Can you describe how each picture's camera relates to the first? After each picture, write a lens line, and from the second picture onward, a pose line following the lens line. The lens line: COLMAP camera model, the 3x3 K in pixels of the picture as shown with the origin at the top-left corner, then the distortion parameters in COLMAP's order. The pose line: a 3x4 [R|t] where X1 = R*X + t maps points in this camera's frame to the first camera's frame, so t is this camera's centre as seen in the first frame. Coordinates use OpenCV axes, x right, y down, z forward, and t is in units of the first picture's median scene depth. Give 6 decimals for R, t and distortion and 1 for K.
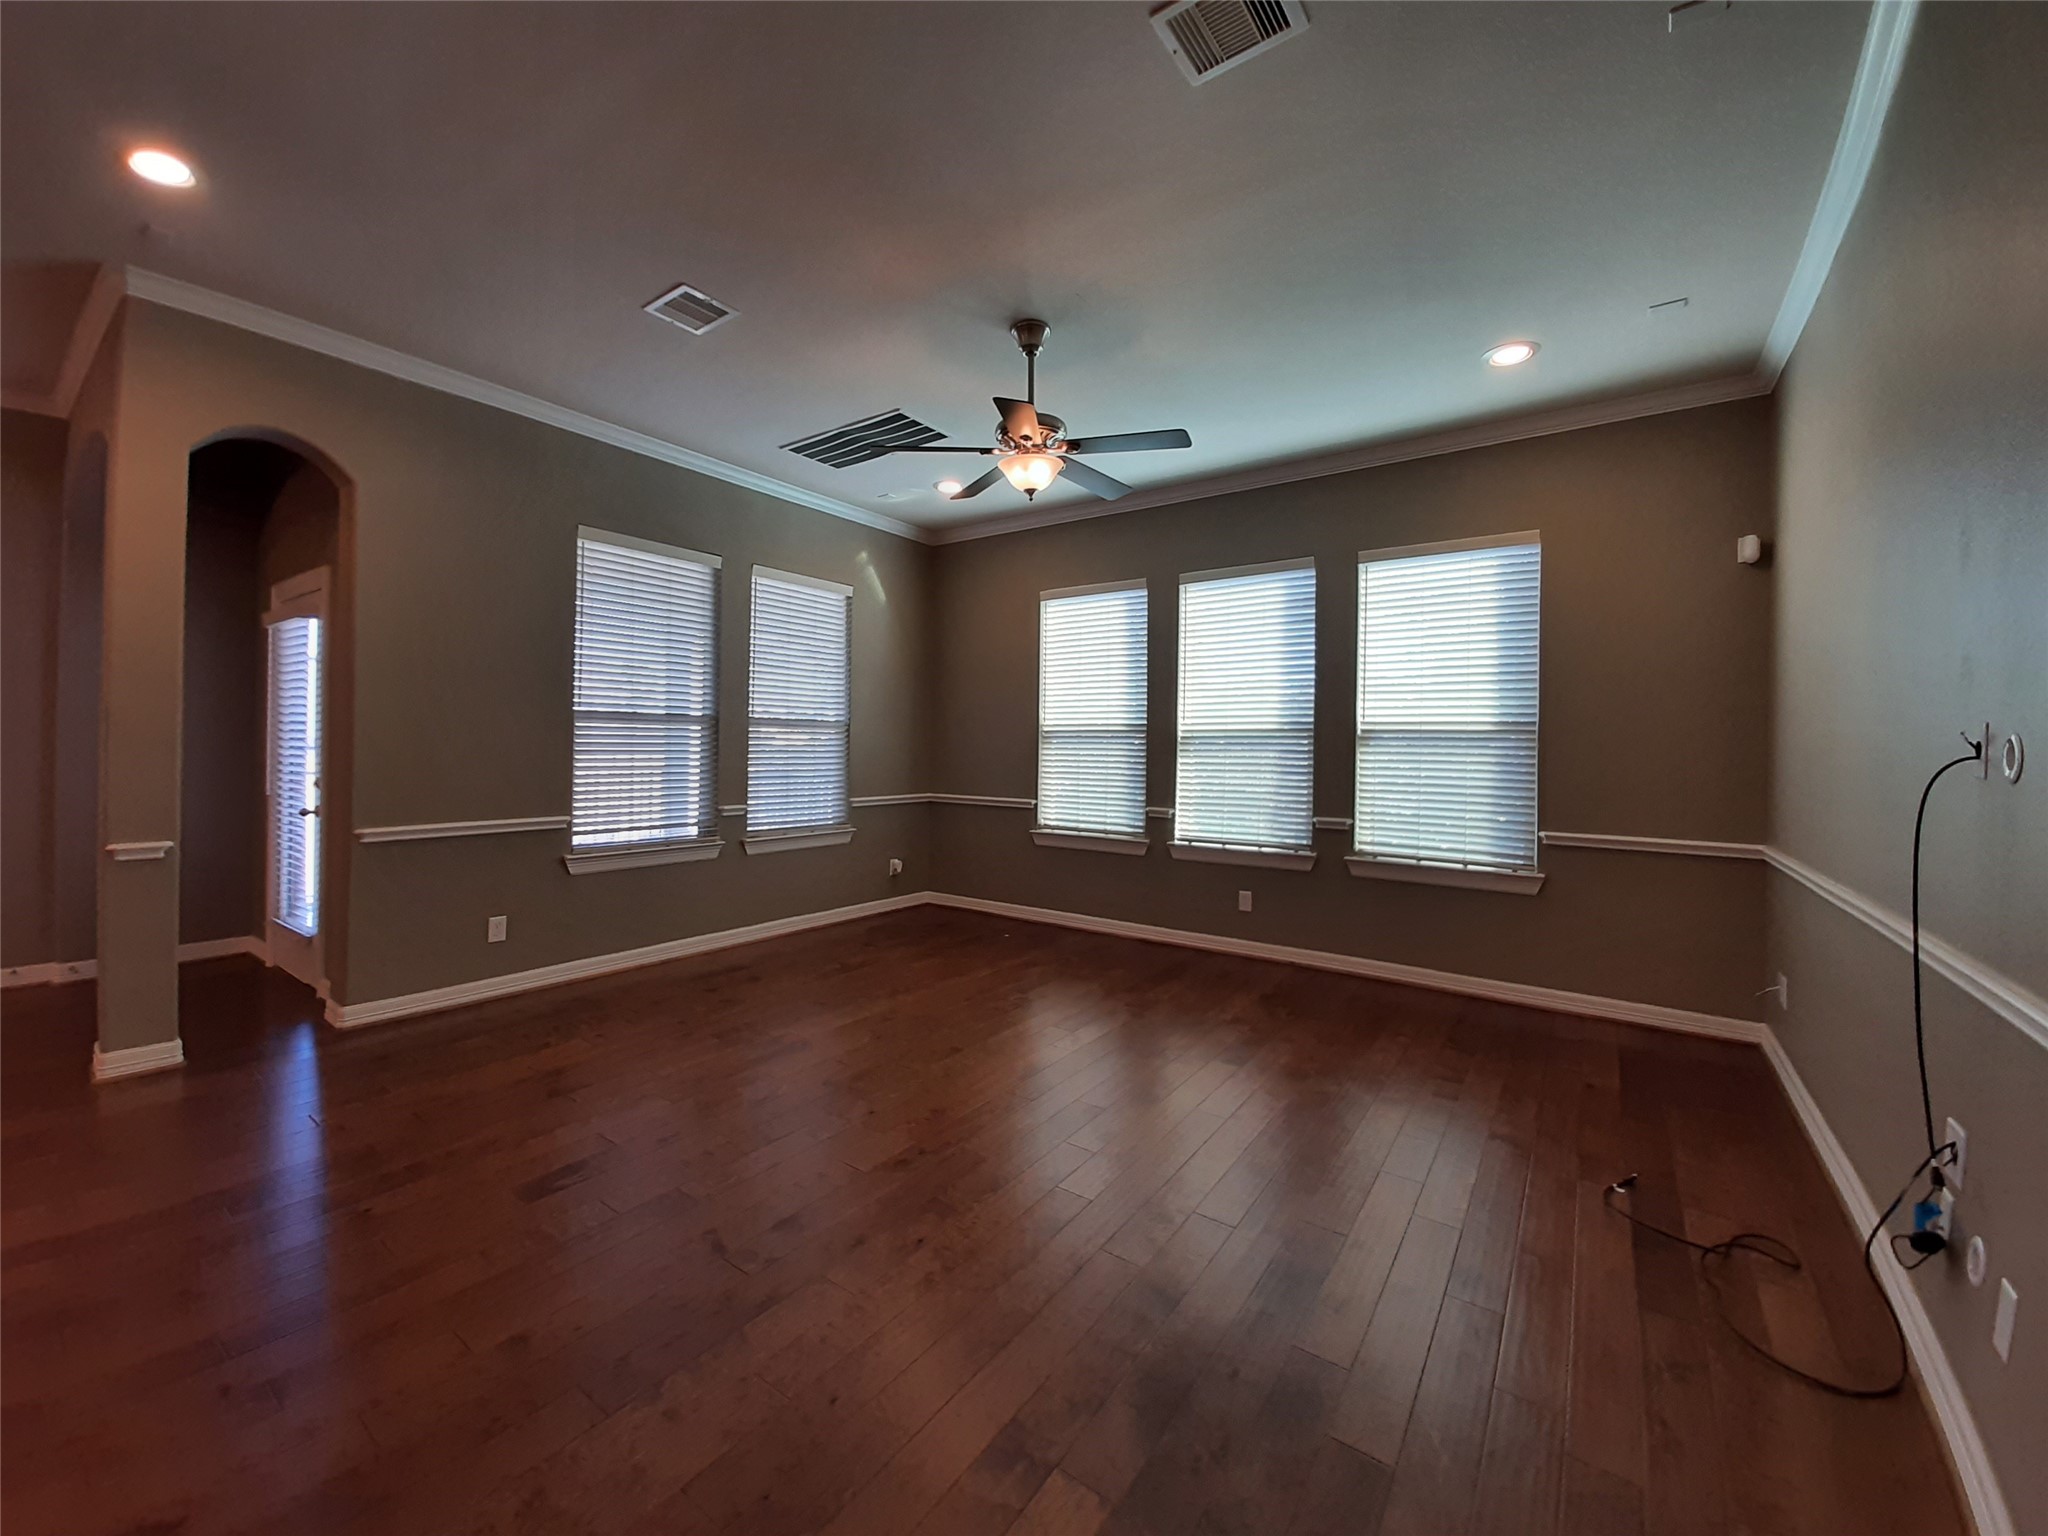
lens RADIAL K [[803.8, 0, 1008.8], [0, 803.8, 744.5], [0, 0, 1]] dist [0.002868, 0.000101]
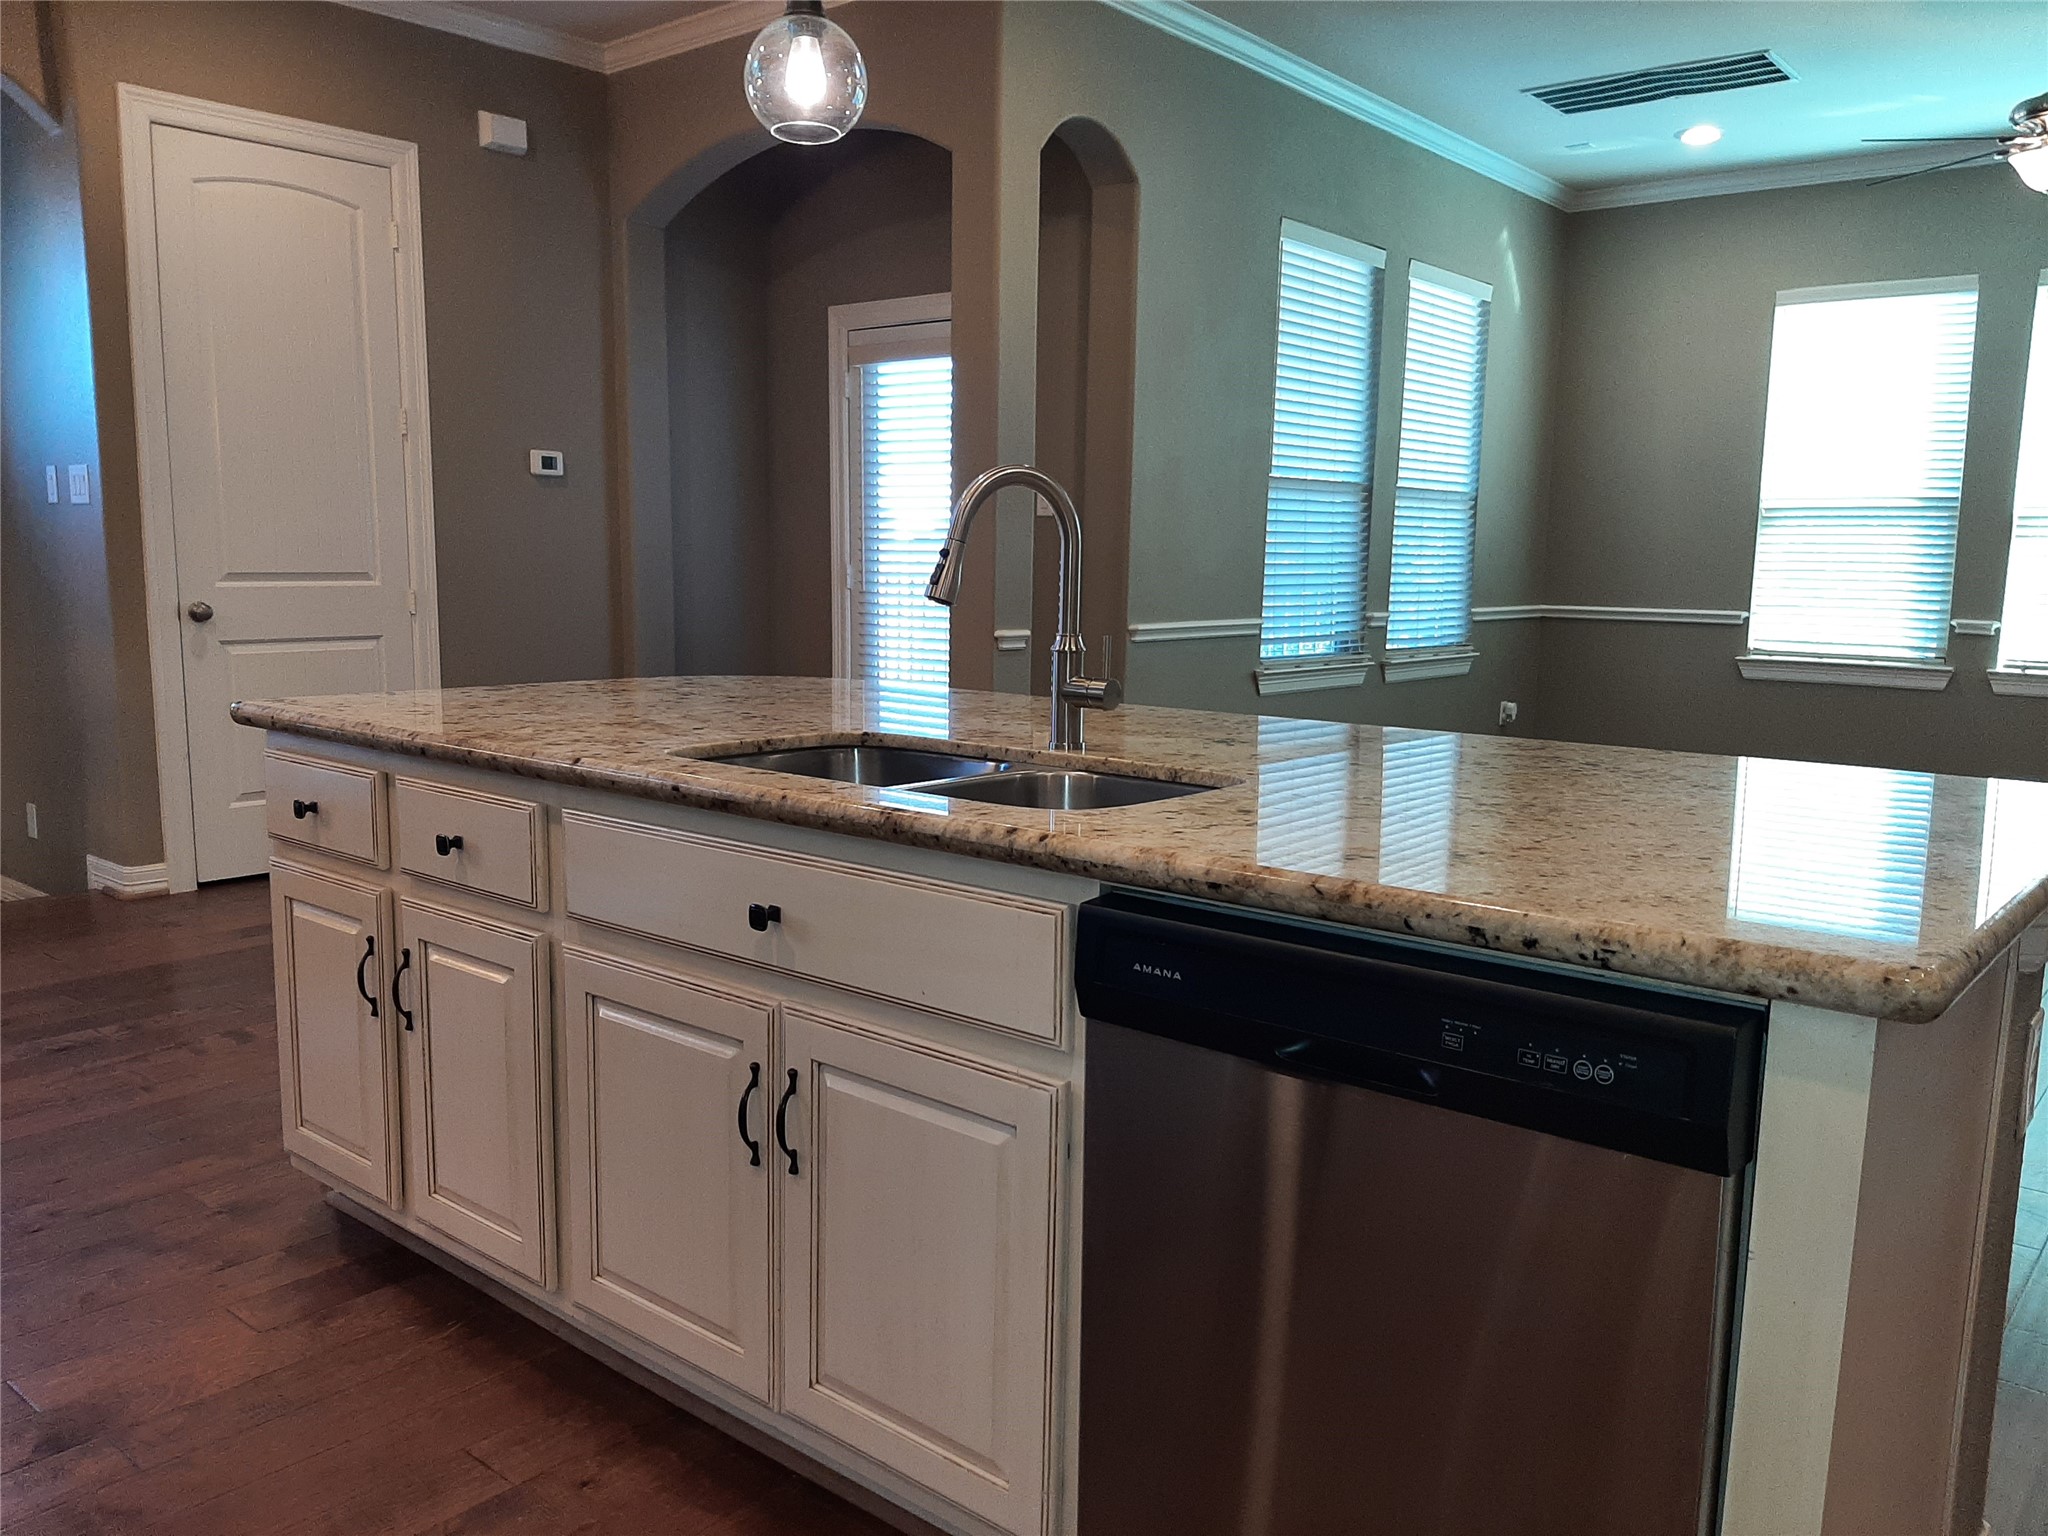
lens RADIAL K [[1589.1, 0, 1022.4], [0, 1589.1, 809.6], [0, 0, 1]] dist [0.011692, -0.067193]
pose [[0.997934, 0.011037, -0.063290, -0.557464], [-0.000665, 0.986854, 0.161610, 0.020595], [0.064242, -0.161234, 0.984823, -0.431924]]
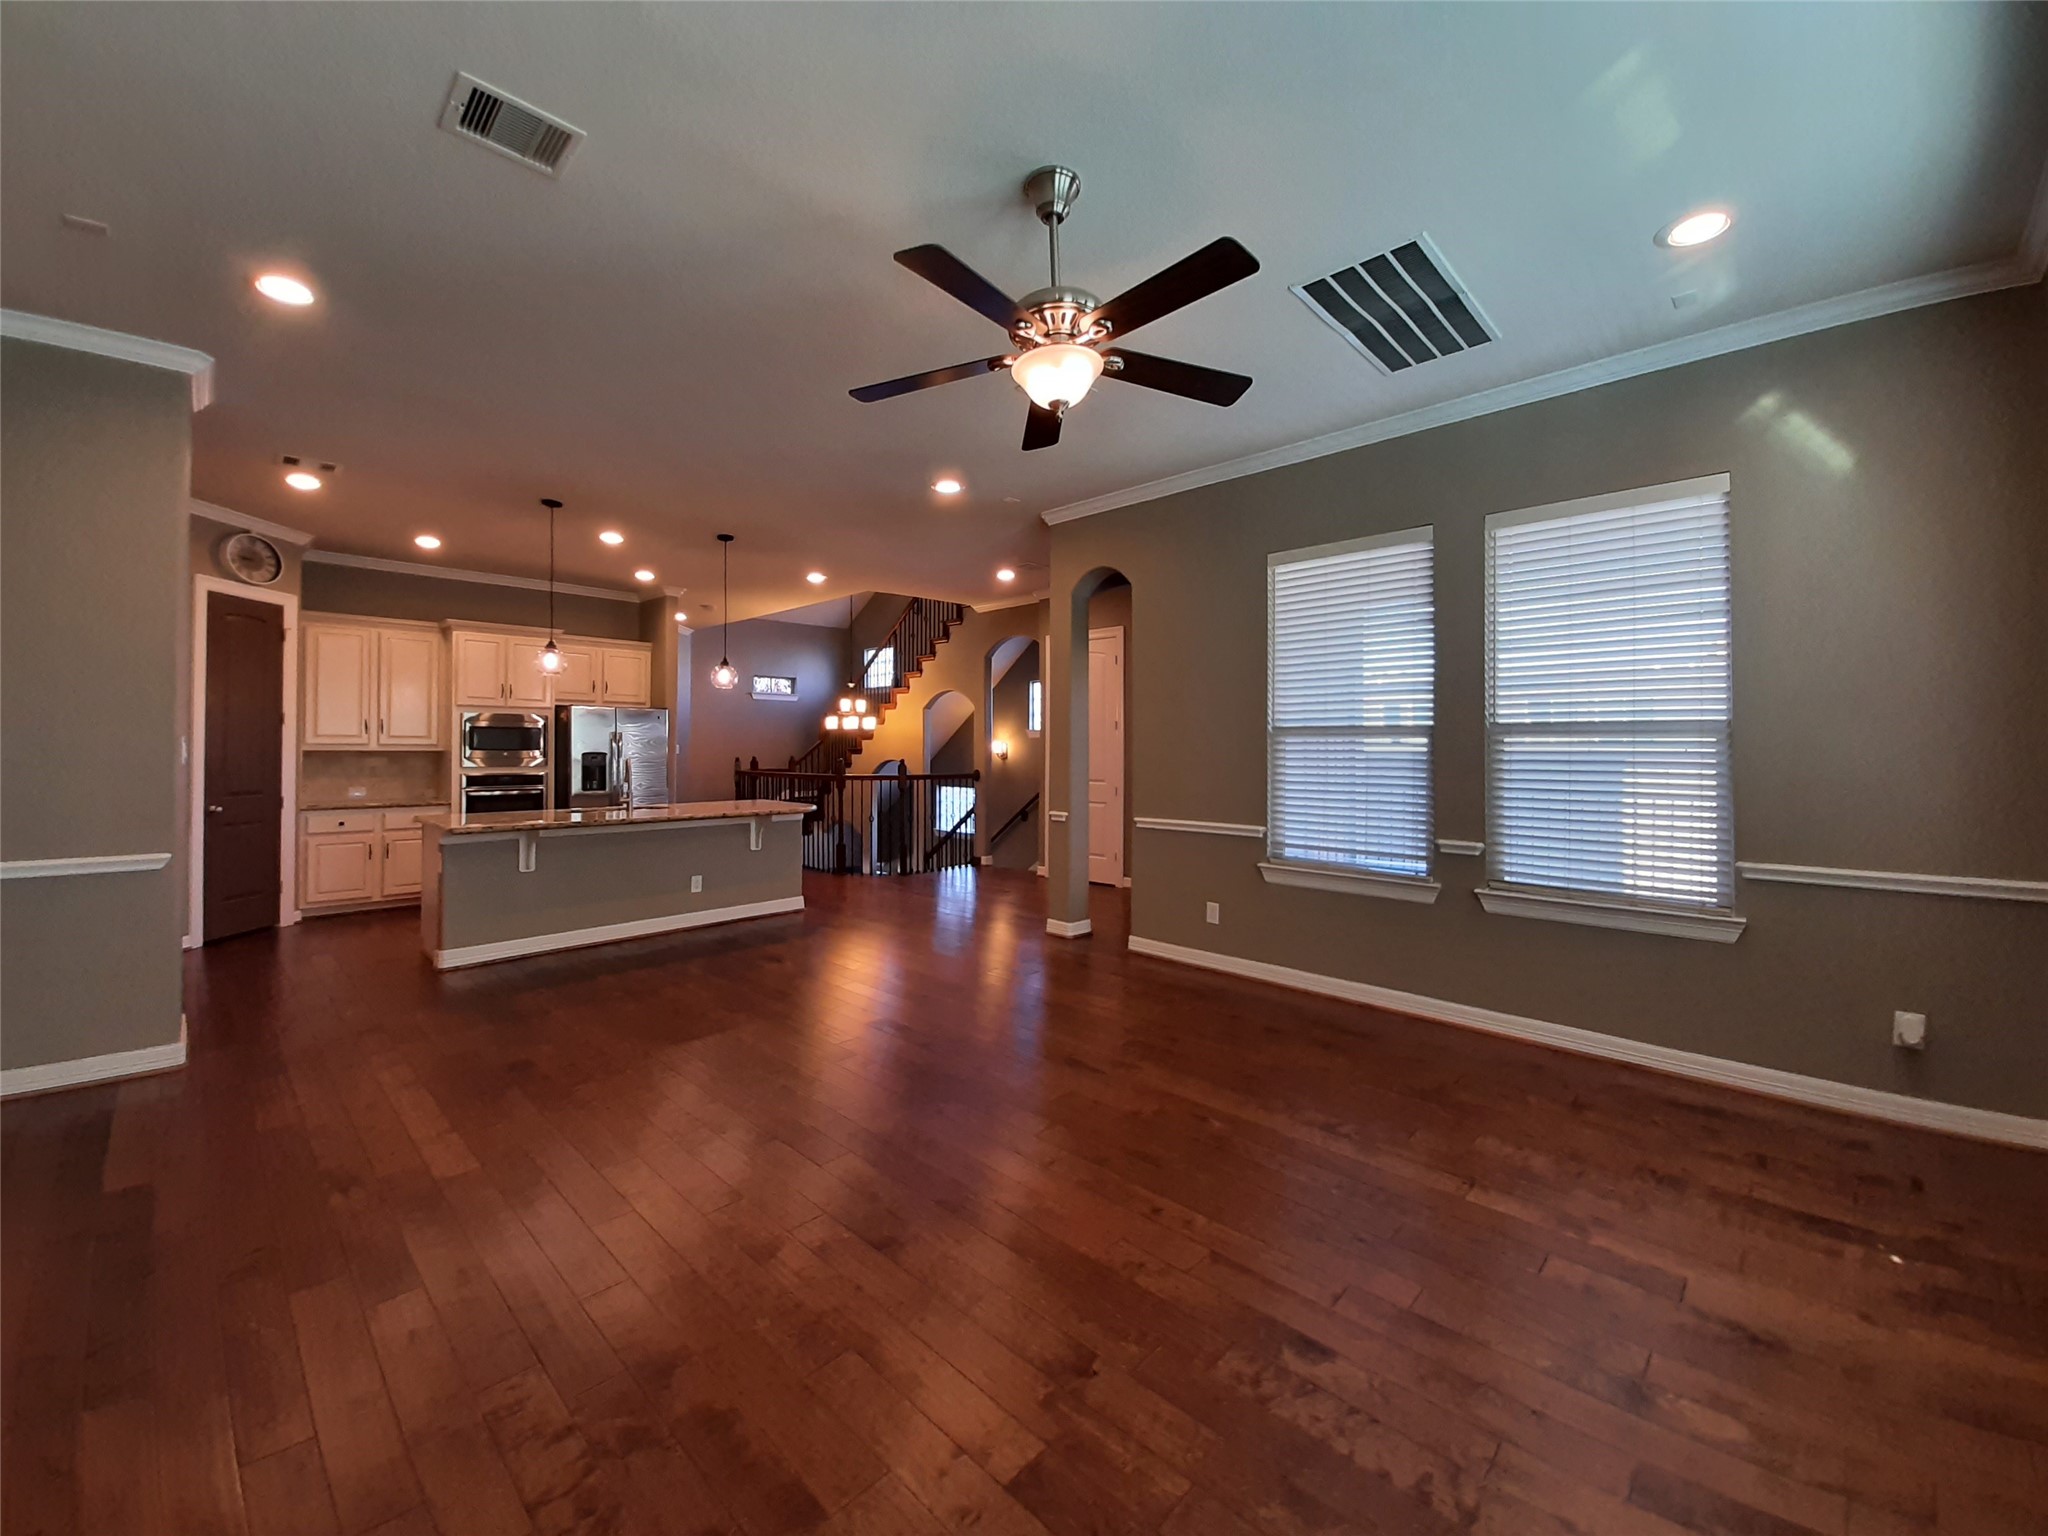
lens RADIAL K [[803.8, 0, 1008.8], [0, 803.8, 744.5], [0, 0, 1]] dist [0.002868, 0.000101]
pose [[-0.140721, -0.023572, -0.989769, 0.466795], [-0.008074, 0.999711, -0.022661, 0.005271], [0.990016, 0.004802, -0.140870, 0.669886]]
